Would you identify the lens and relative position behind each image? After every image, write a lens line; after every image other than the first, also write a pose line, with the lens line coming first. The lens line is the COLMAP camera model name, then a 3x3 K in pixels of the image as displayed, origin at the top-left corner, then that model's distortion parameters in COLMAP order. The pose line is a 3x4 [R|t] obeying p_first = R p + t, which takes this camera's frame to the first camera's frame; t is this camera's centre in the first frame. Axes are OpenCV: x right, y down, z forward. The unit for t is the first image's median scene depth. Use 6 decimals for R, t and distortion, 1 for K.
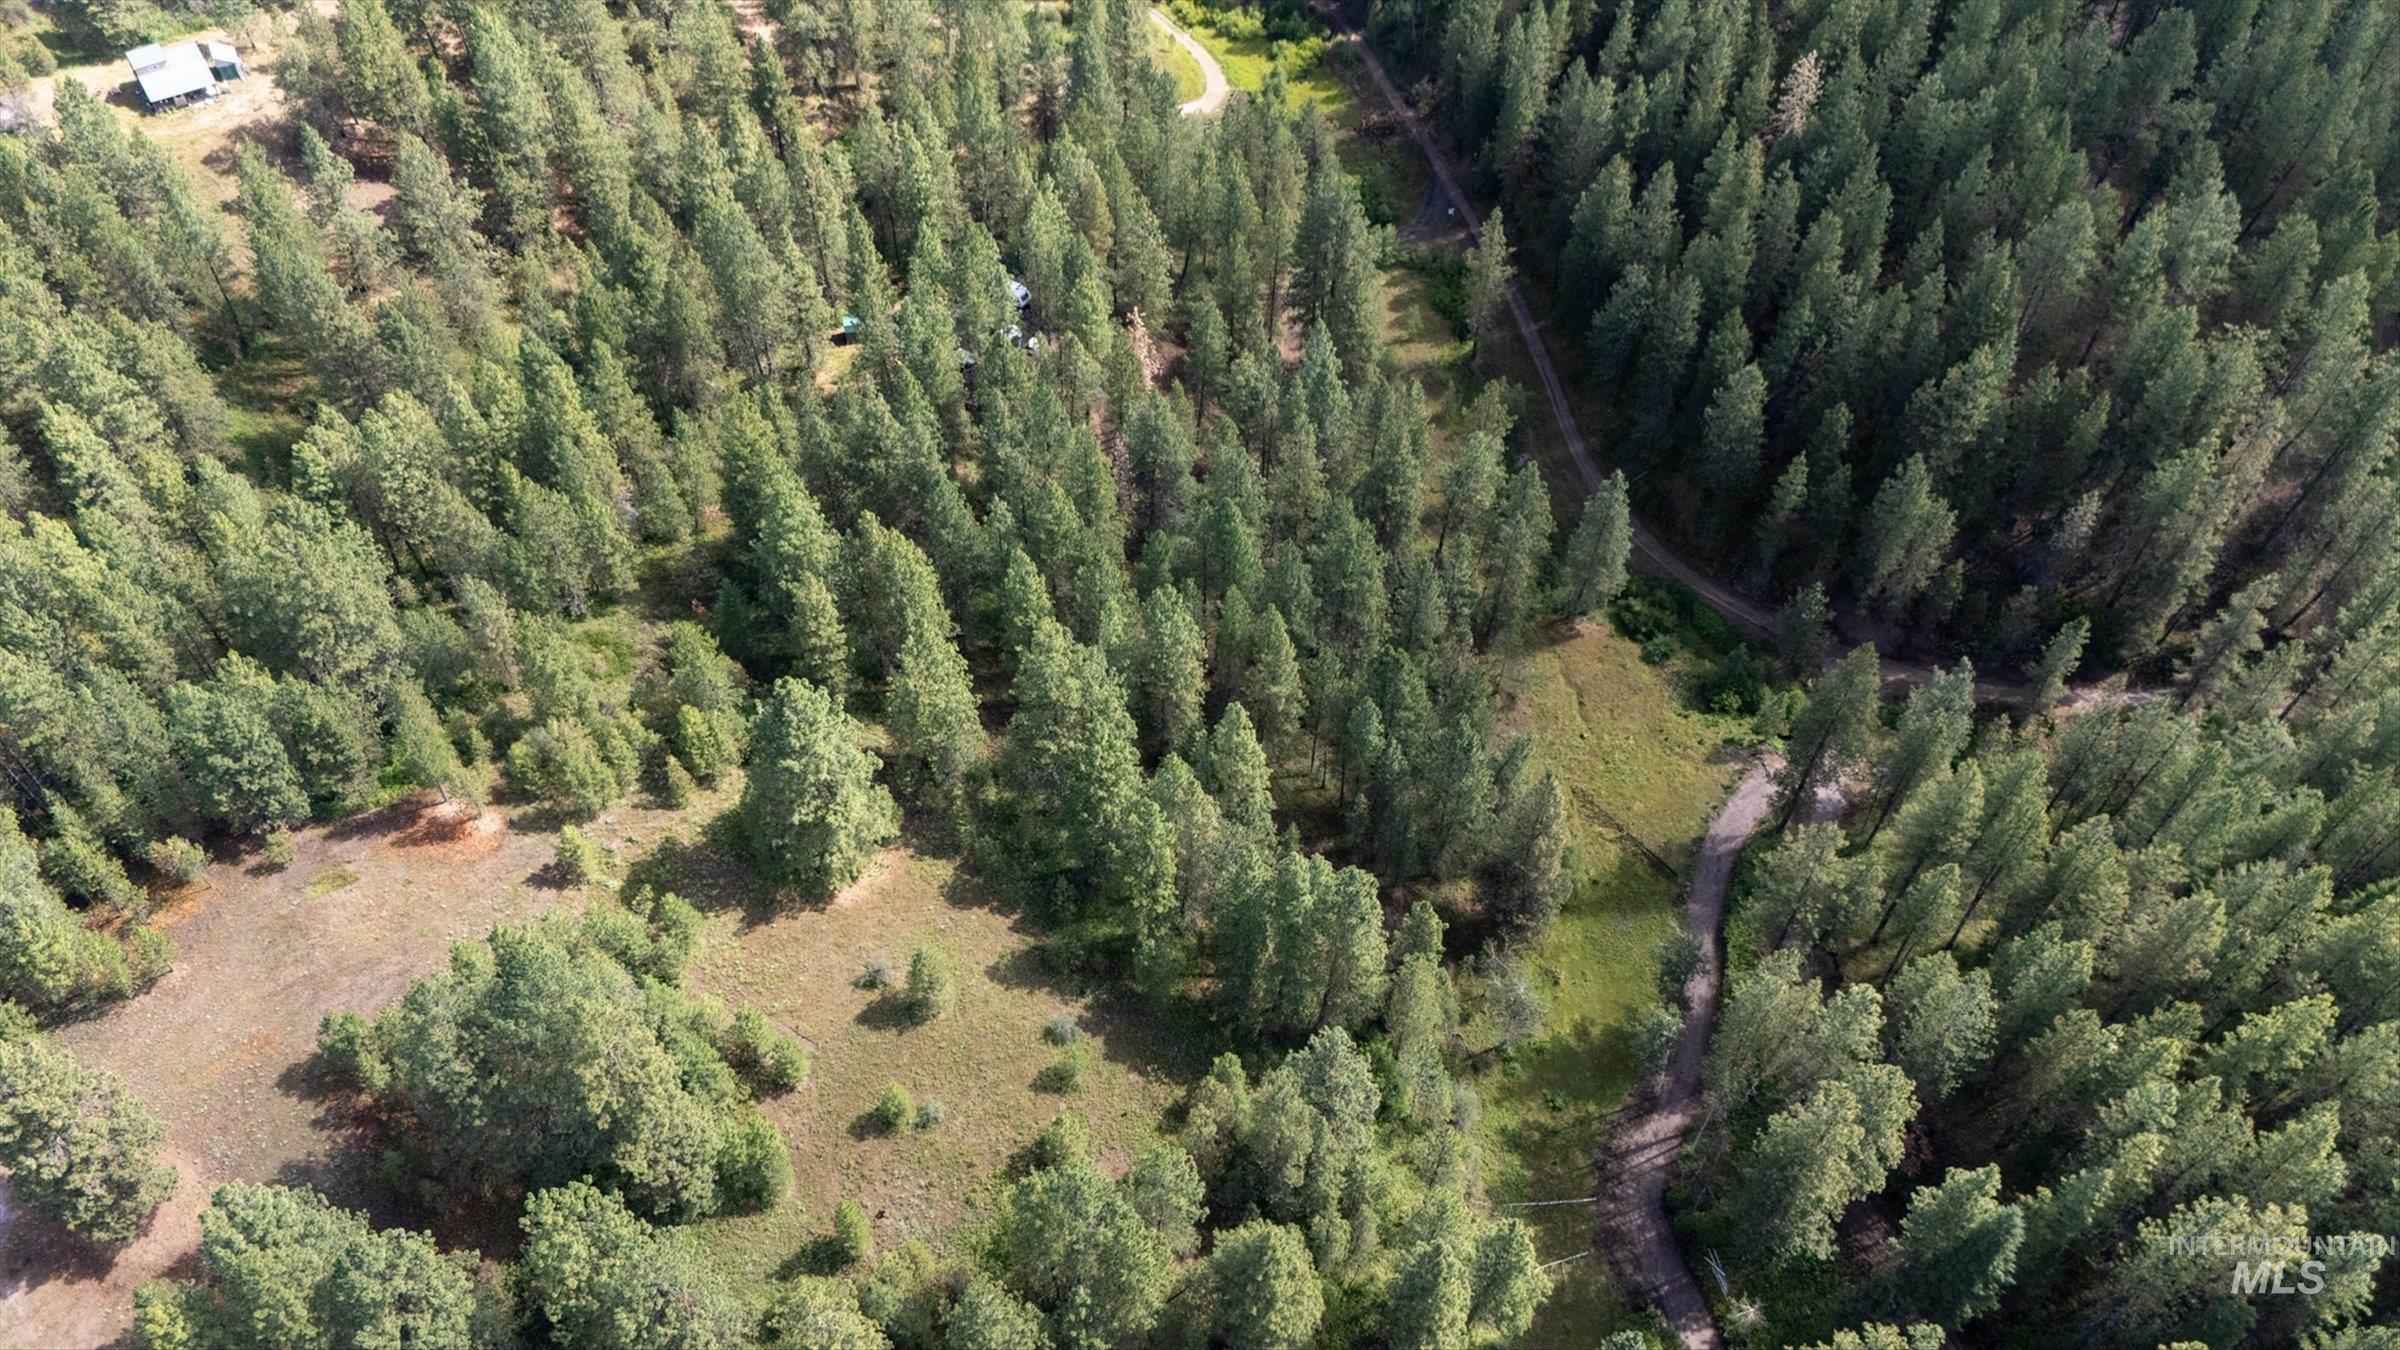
lens RADIAL K [[1717.6, 0, 1201.5], [0, 1717.6, 685.4], [0, 0, 1]] dist [0.055762, -0.040866]
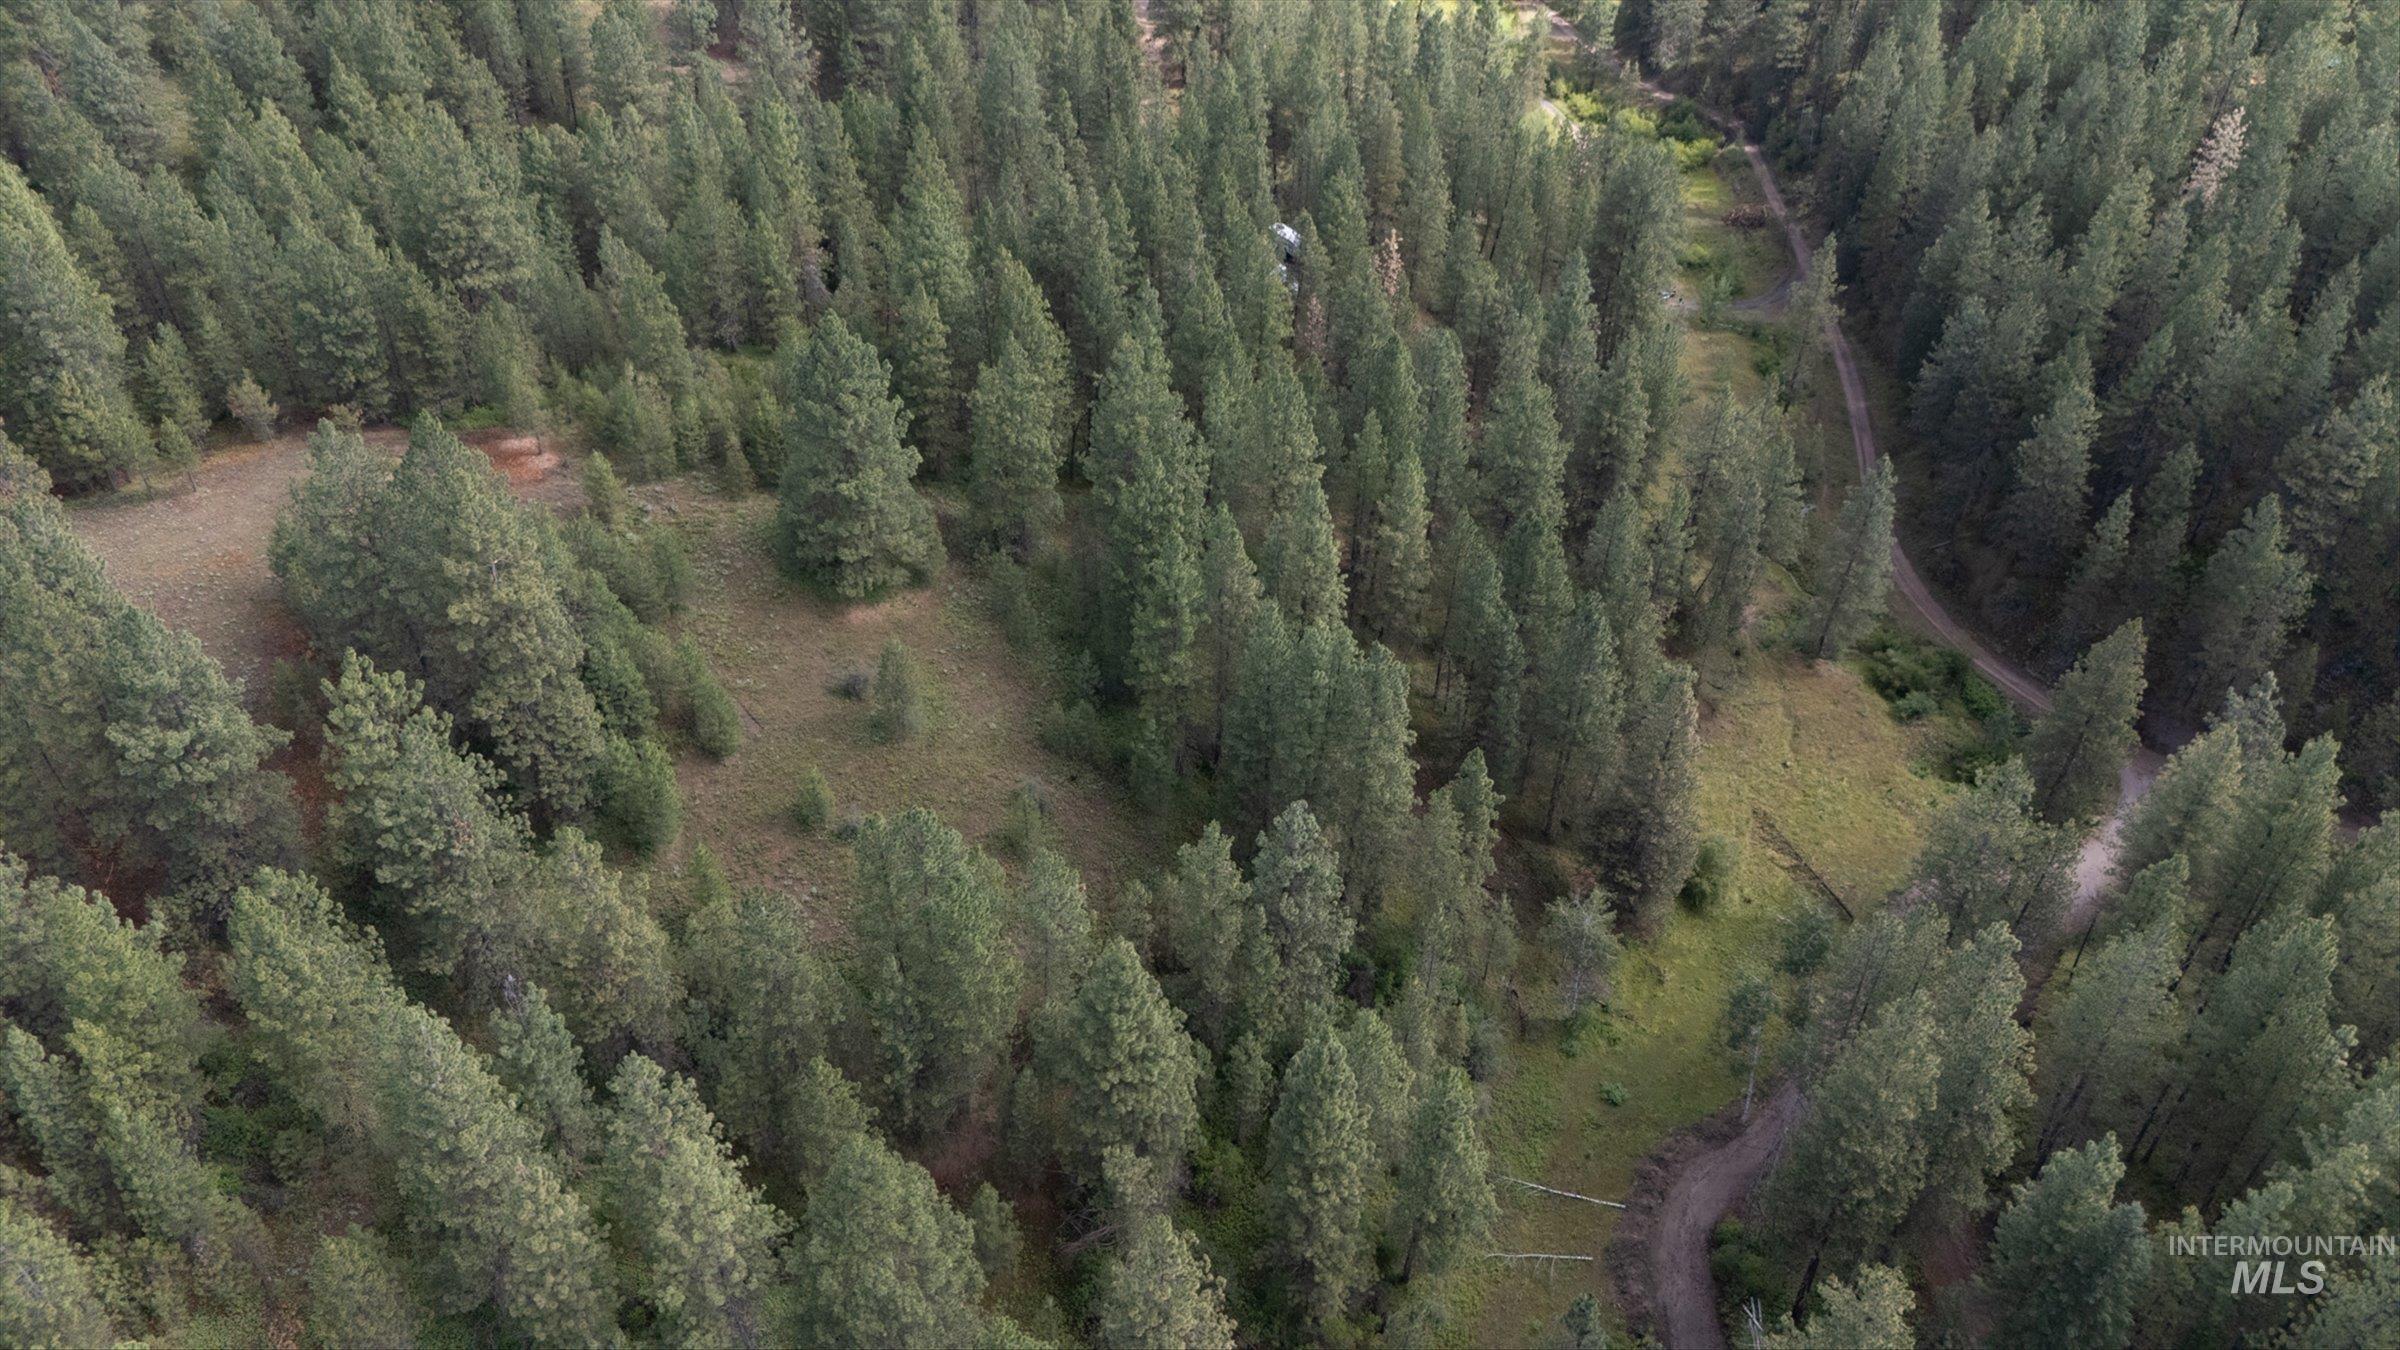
lens RADIAL K [[1717.6, 0, 1205.1], [0, 1717.6, 681.2], [0, 0, 1]] dist [0.055762, -0.040866]
pose [[0.947025, 0.215169, -0.238423, 0.144786], [-0.253803, 0.956315, -0.145071, 0.182932], [0.196793, 0.197899, 0.960265, 0.128517]]
